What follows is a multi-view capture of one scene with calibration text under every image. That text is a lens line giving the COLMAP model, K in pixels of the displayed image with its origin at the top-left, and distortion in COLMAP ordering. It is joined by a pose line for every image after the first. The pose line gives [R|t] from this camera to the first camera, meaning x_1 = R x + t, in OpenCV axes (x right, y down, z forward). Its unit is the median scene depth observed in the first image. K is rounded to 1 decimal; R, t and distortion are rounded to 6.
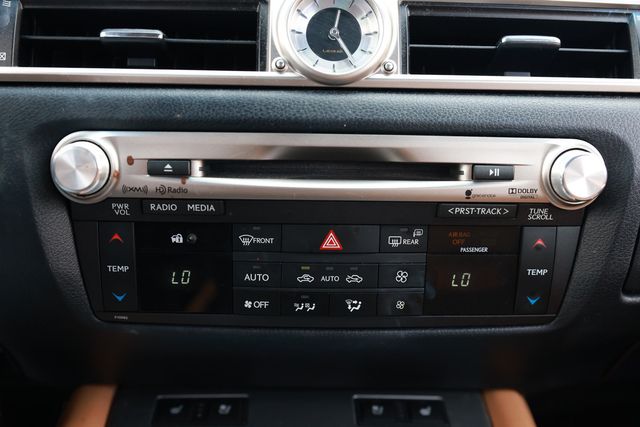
lens RADIAL K [[696.4, 0, 322.6], [0, 696.4, 212.4], [0, 0, 1]] dist [-0.042319, 0.000000]
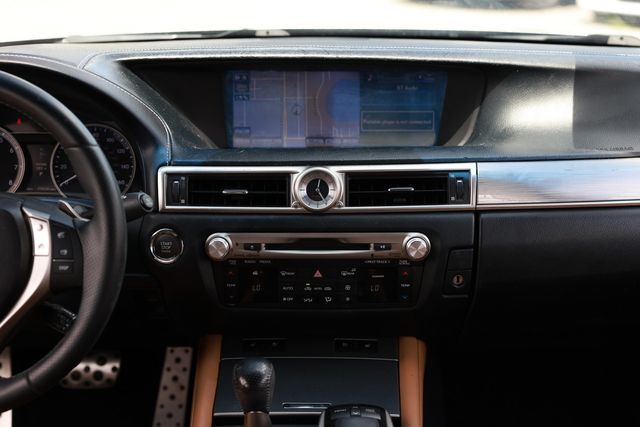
lens RADIAL K [[999.3, 0, 322.3], [0, 999.3, 211.0], [0, 0, 1]] dist [0.100051, 0.000000]
pose [[0.997787, -0.009109, -0.065871, 0.261604], [0.015484, 0.995171, 0.096931, -0.519700], [0.064670, -0.097737, 0.993109, -2.472172]]
